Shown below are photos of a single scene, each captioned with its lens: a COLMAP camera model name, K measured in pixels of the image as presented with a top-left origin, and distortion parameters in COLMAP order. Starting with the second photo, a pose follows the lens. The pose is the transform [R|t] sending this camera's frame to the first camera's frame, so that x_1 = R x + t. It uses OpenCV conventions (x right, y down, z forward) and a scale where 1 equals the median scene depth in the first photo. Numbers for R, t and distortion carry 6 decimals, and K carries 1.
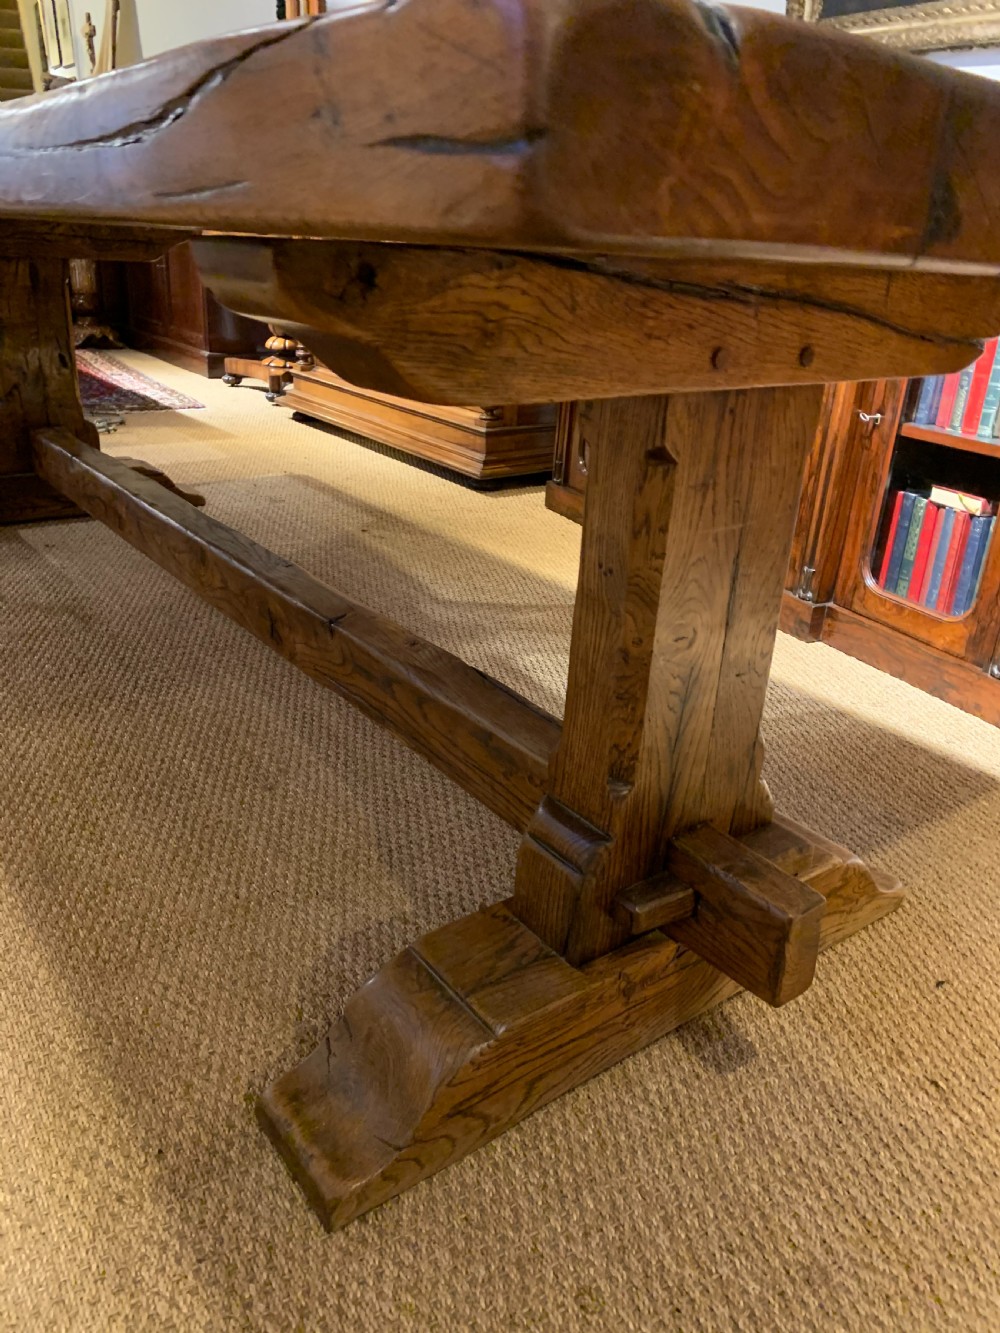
lens RADIAL K [[1026.4, 0, 506.9], [0, 1026.4, 659.4], [0, 0, 1]] dist [0.015619, -0.017581]
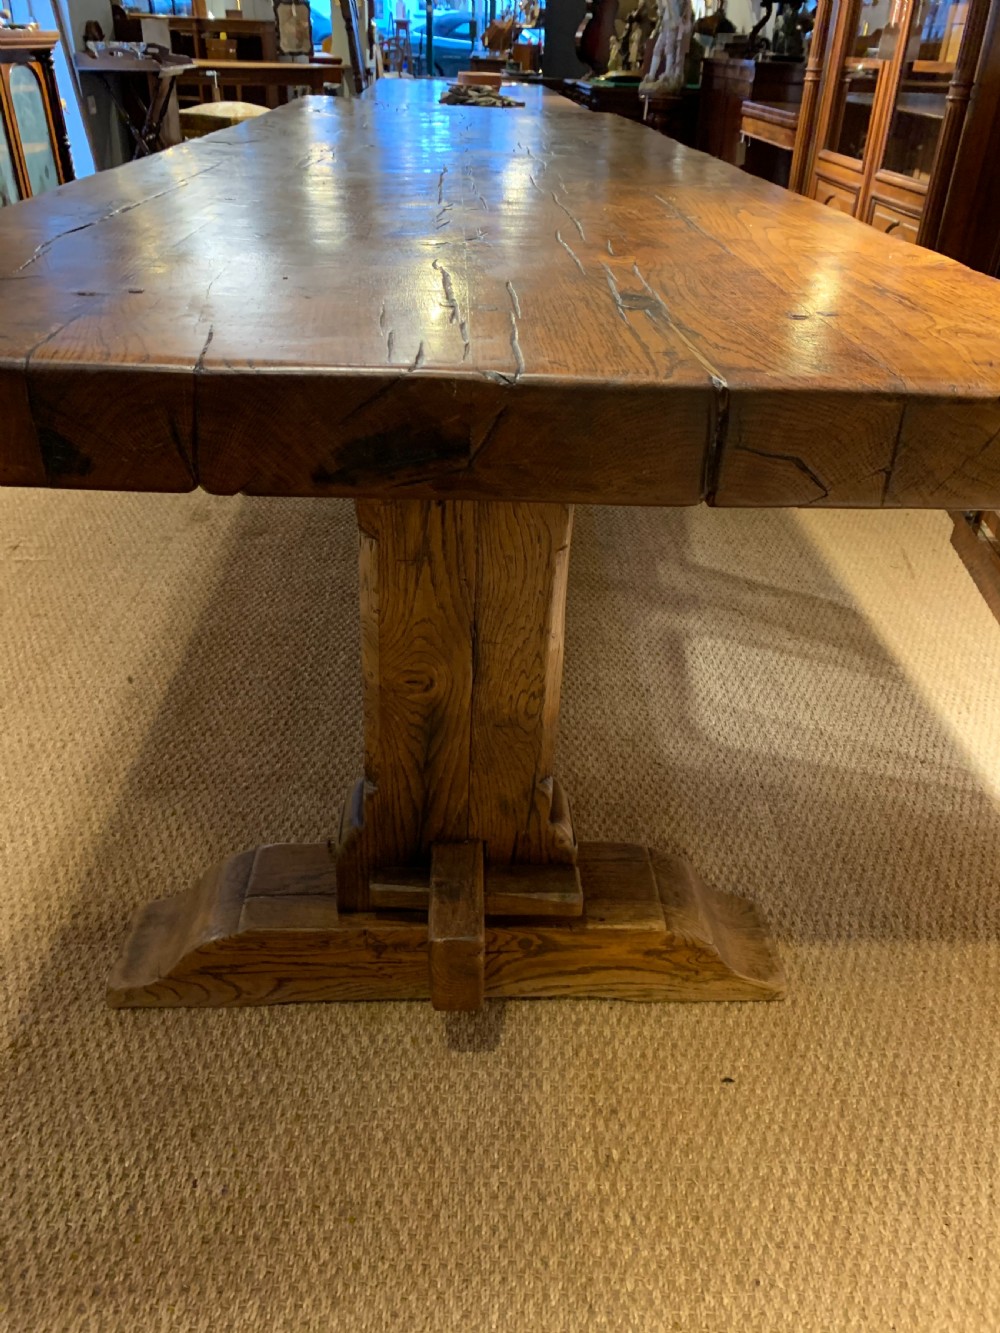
lens RADIAL K [[1026.4, 0, 508.0], [0, 1026.4, 665.4], [0, 0, 1]] dist [0.015619, -0.017581]
pose [[0.826475, 0.276811, -0.490219, 0.756596], [-0.214929, 0.959955, 0.179700, -0.248199], [0.520331, -0.043156, 0.852874, 0.069839]]
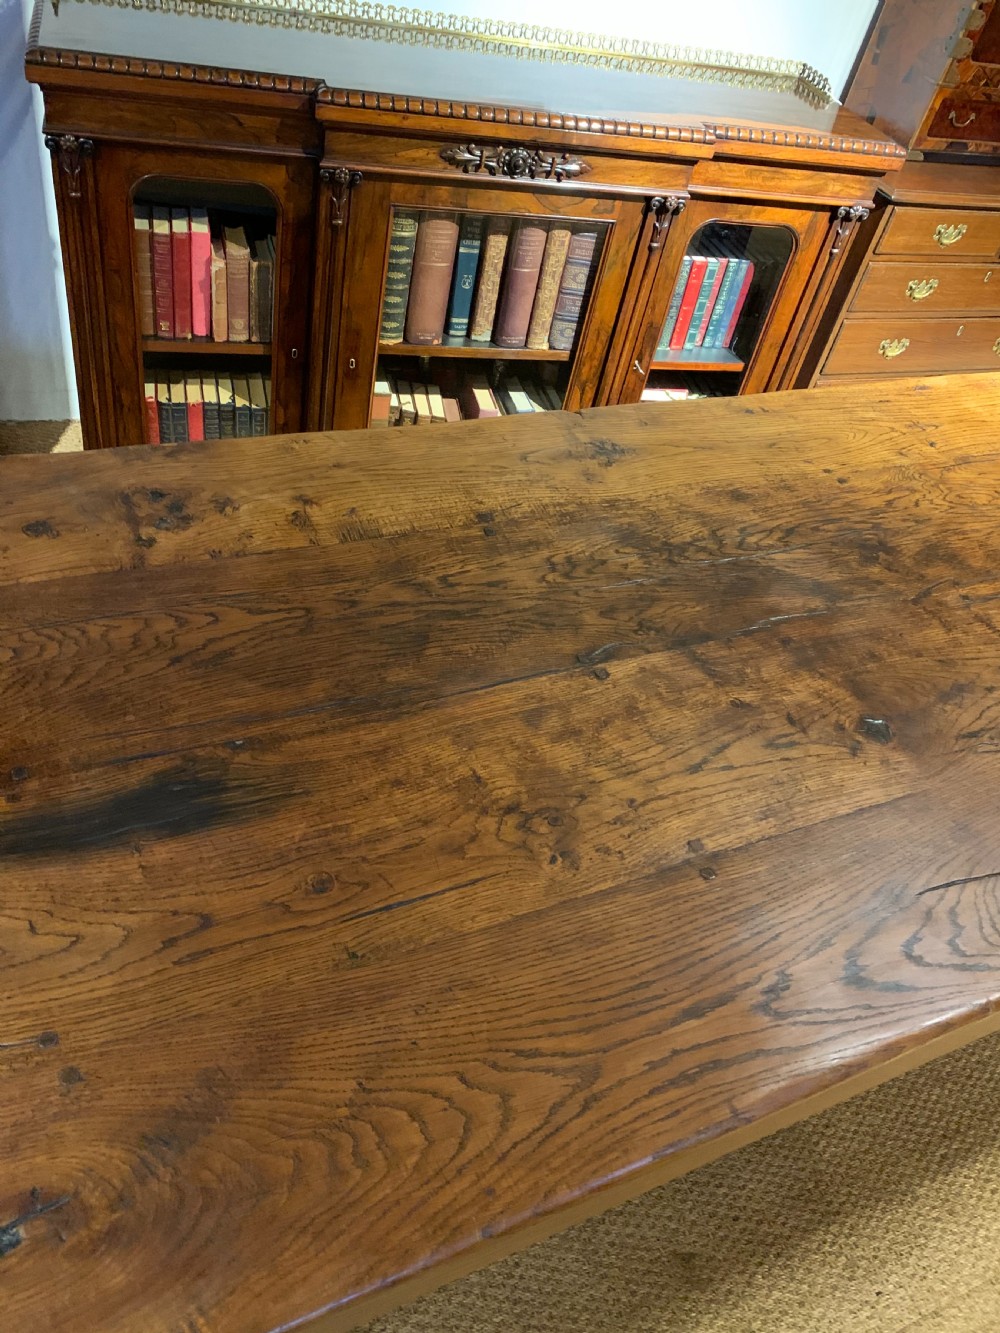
lens RADIAL K [[1026.4, 0, 489.7], [0, 1026.4, 652.0], [0, 0, 1]] dist [0.015619, -0.017581]
pose [[0.225259, -0.691248, 0.686611, -1.515613], [0.211807, 0.722612, 0.658004, -1.708444], [-0.950997, -0.002793, 0.309186, 1.669230]]
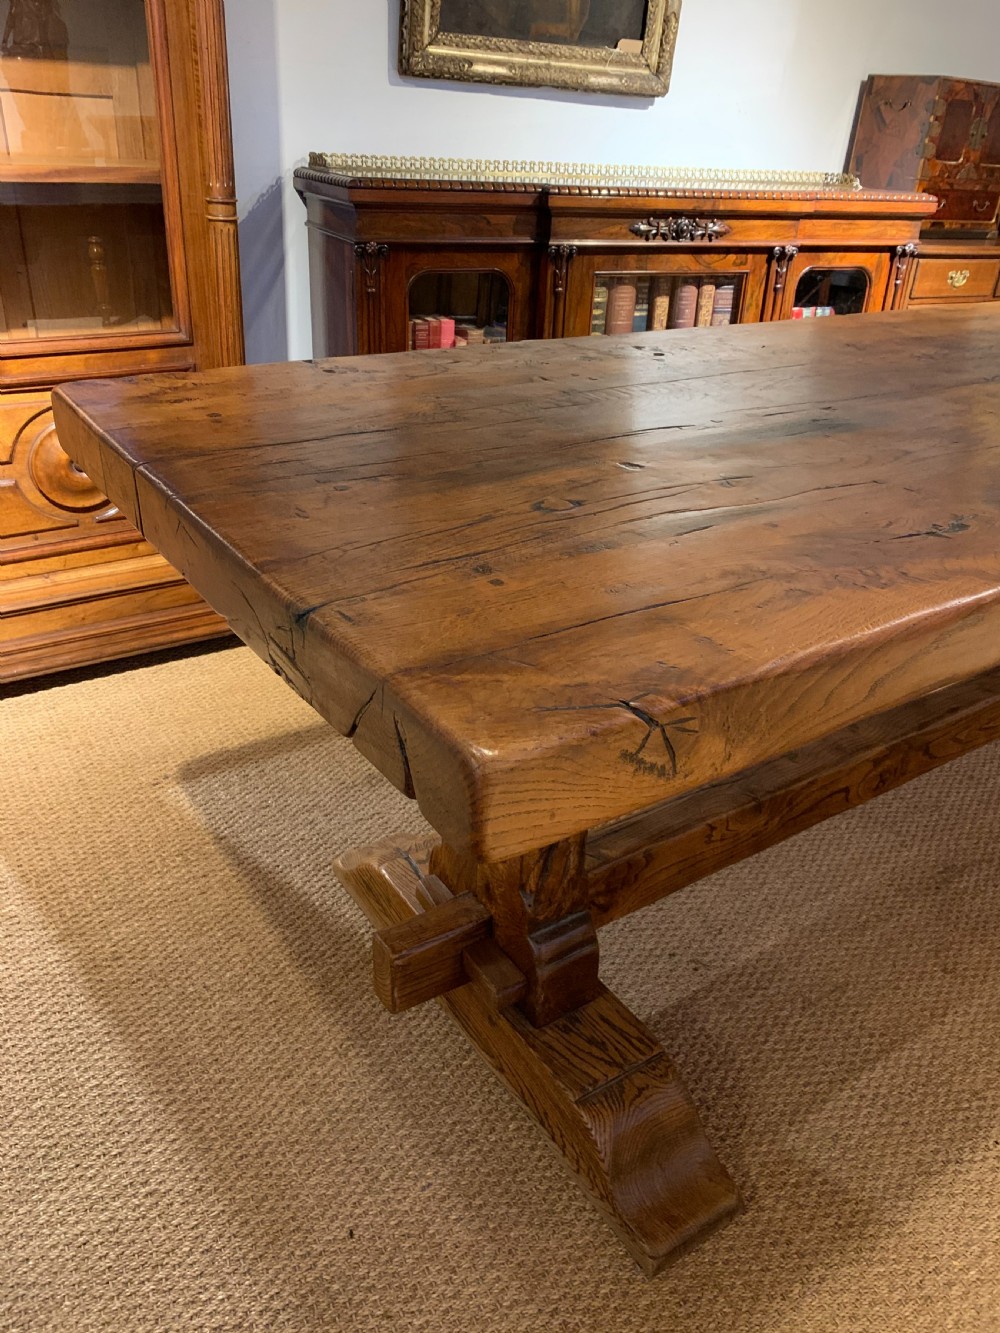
lens RADIAL K [[1026.4, 0, 507.4], [0, 1026.4, 666.5], [0, 0, 1]] dist [0.015619, -0.017581]
pose [[0.041857, -0.517773, 0.854493, -2.327749], [0.332039, 0.813843, 0.476876, -1.558960], [-0.942337, 0.263764, 0.205986, 2.422190]]
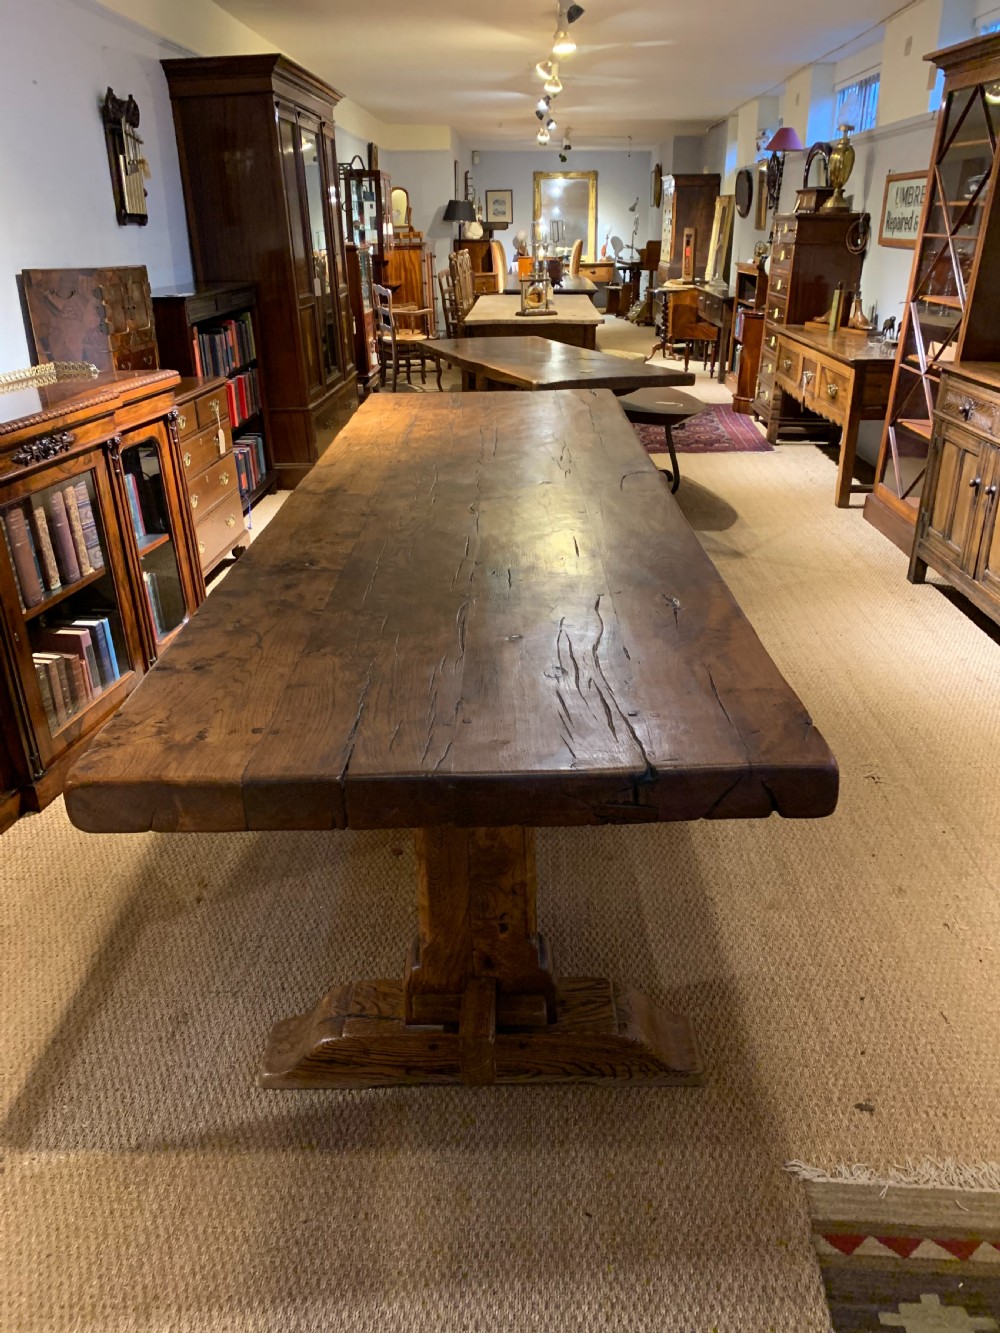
lens RADIAL K [[1026.4, 0, 509.6], [0, 1026.4, 667.5], [0, 0, 1]] dist [0.015619, -0.017581]
pose [[-0.800539, -0.271577, 0.534213, -2.189098], [0.207091, 0.711142, 0.671856, -2.289664], [-0.562361, 0.648478, -0.513056, 3.395420]]
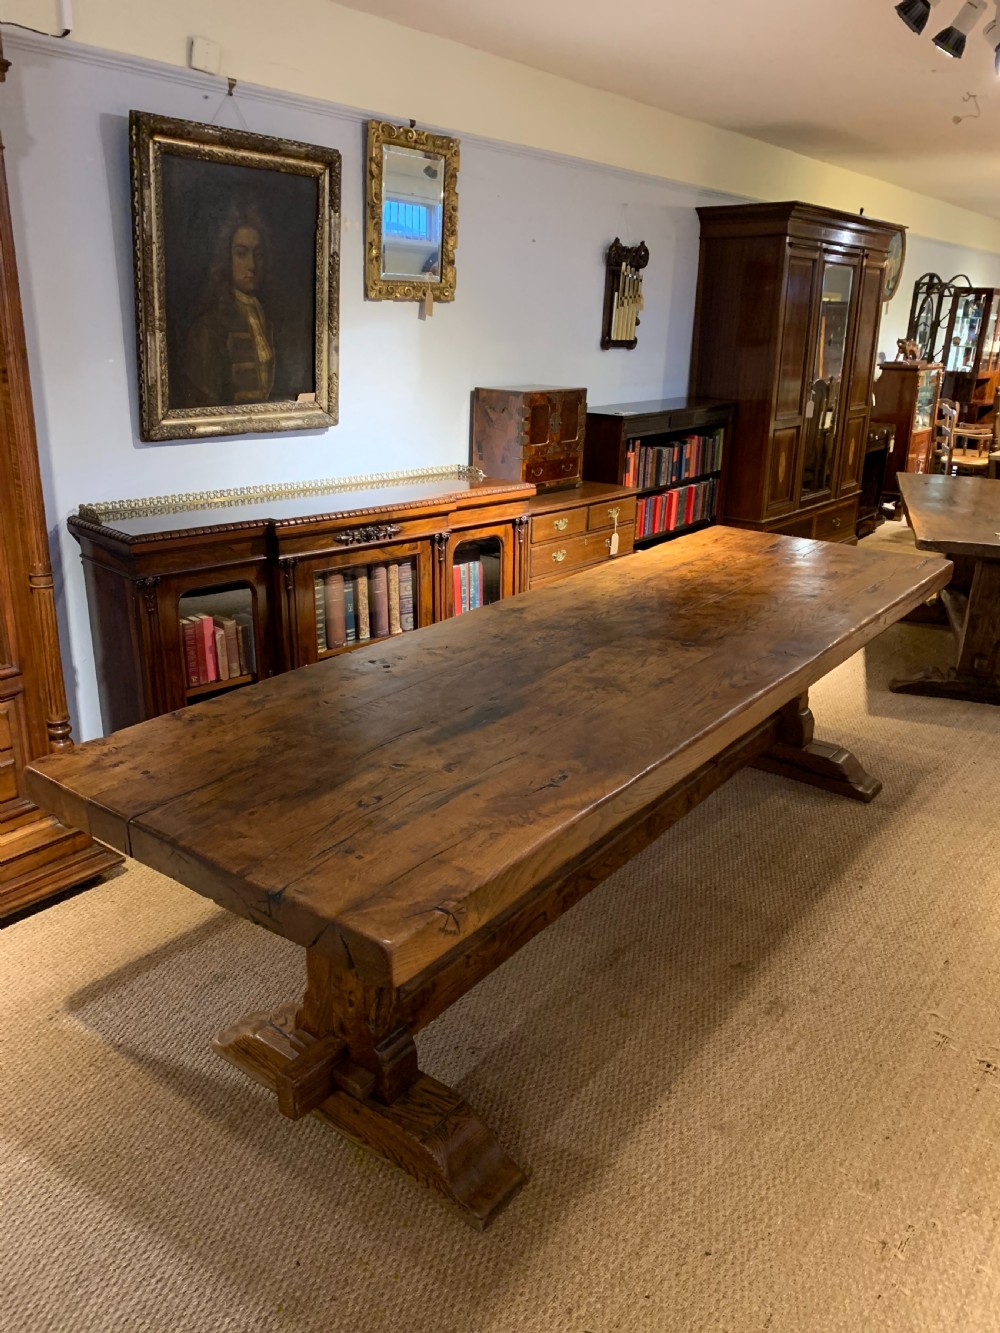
lens RADIAL K [[1026.4, 0, 509.1], [0, 1026.4, 654.4], [0, 0, 1]] dist [0.015619, -0.017581]
pose [[-0.285420, -0.363930, 0.886617, -3.076342], [0.327428, 0.832409, 0.447086, -2.202753], [-0.900736, 0.417911, -0.118425, 2.414570]]
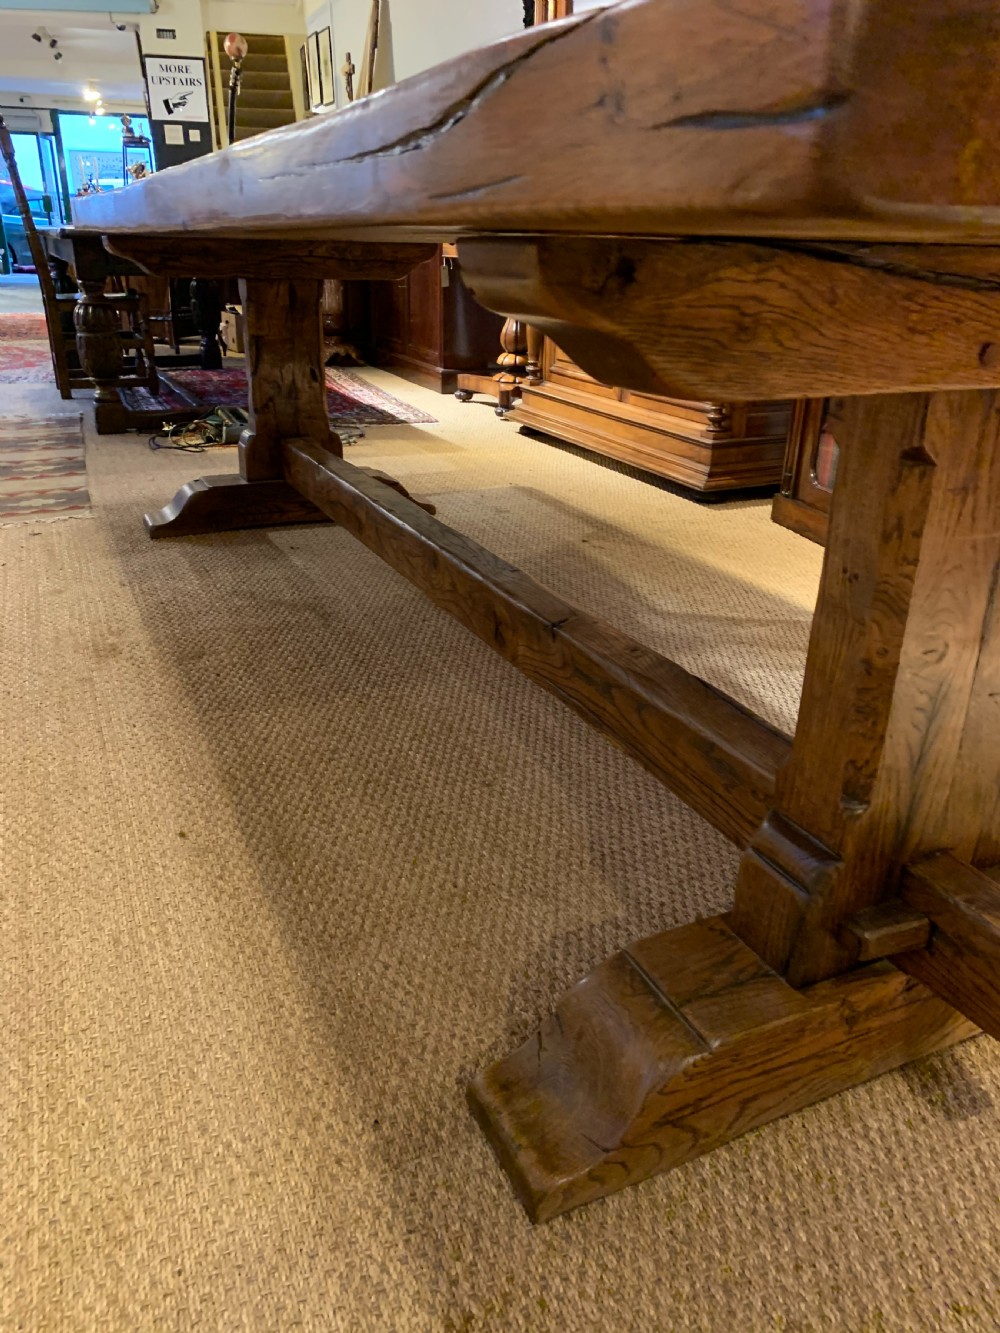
lens RADIAL K [[1026.4, 0, 514.4], [0, 1026.4, 660.2], [0, 0, 1]] dist [0.015619, -0.017581]
pose [[0.979893, 0.046213, -0.194099, -0.018851], [-0.049051, 0.998748, -0.009838, 0.014706], [0.193401, 0.019161, 0.980933, -0.001652]]
